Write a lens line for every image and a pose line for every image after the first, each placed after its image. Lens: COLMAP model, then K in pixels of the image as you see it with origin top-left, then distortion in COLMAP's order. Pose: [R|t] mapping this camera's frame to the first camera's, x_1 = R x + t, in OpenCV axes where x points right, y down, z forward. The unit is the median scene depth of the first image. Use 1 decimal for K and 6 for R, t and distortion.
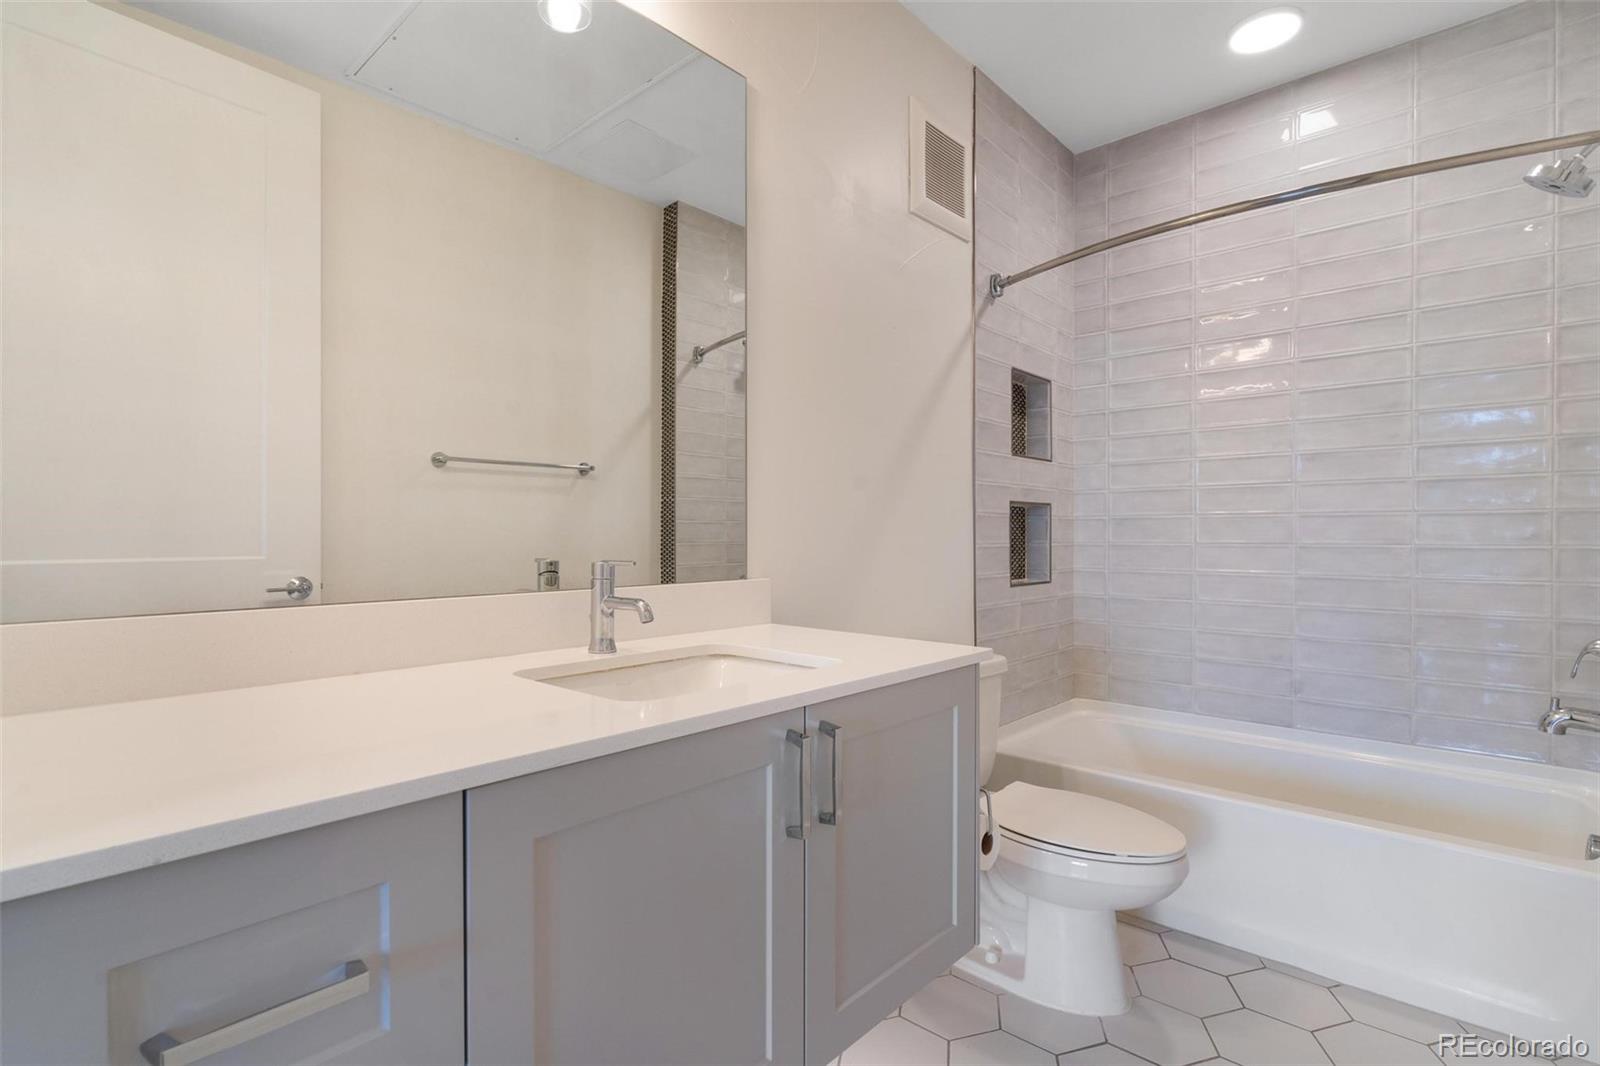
lens RADIAL K [[768.6, 0, 804.7], [0, 768.6, 542.7], [0, 0, 1]] dist [0.004422, -0.000006]
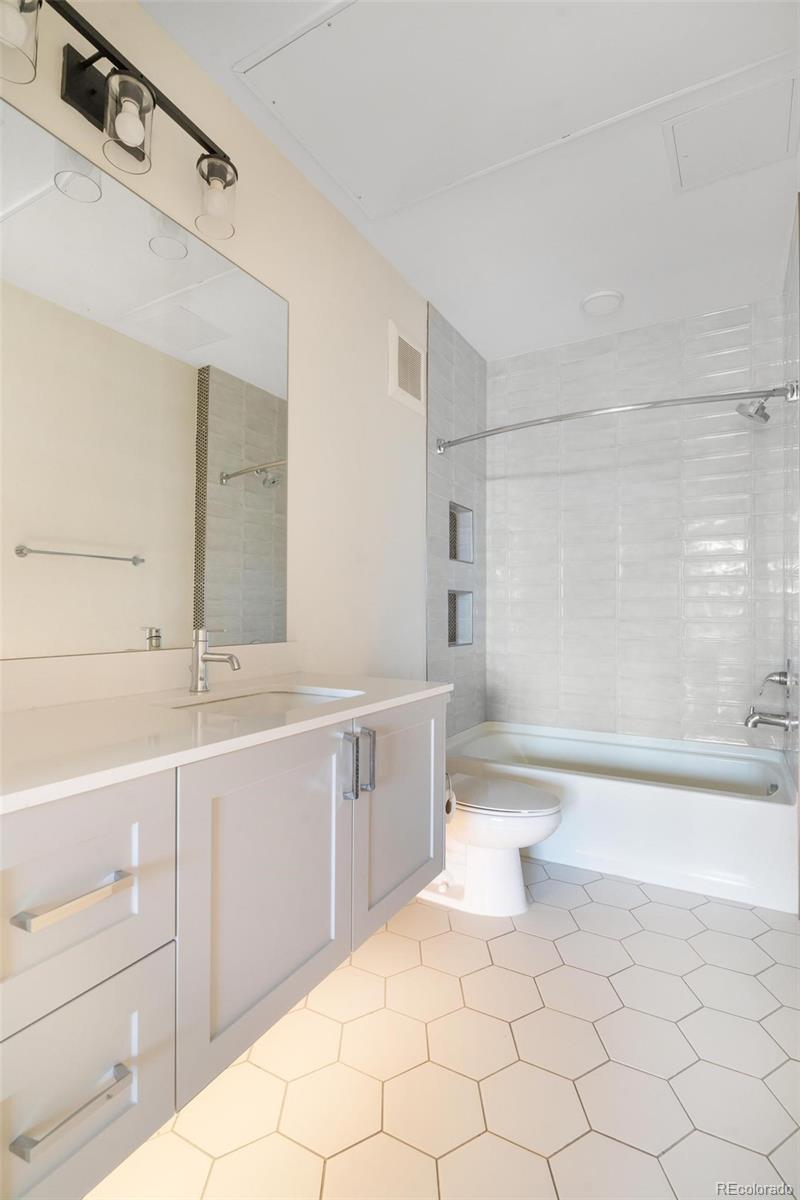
lens RADIAL K [[576.4, 0, 402.5], [0, 576.4, 613.7], [0, 0, 1]] dist [0.004422, -0.000006]
pose [[0.976188, 0.004022, 0.216887, -0.083047], [-0.002400, 0.999967, -0.007741, 0.001779], [-0.216911, 0.007036, 0.976166, -0.102039]]
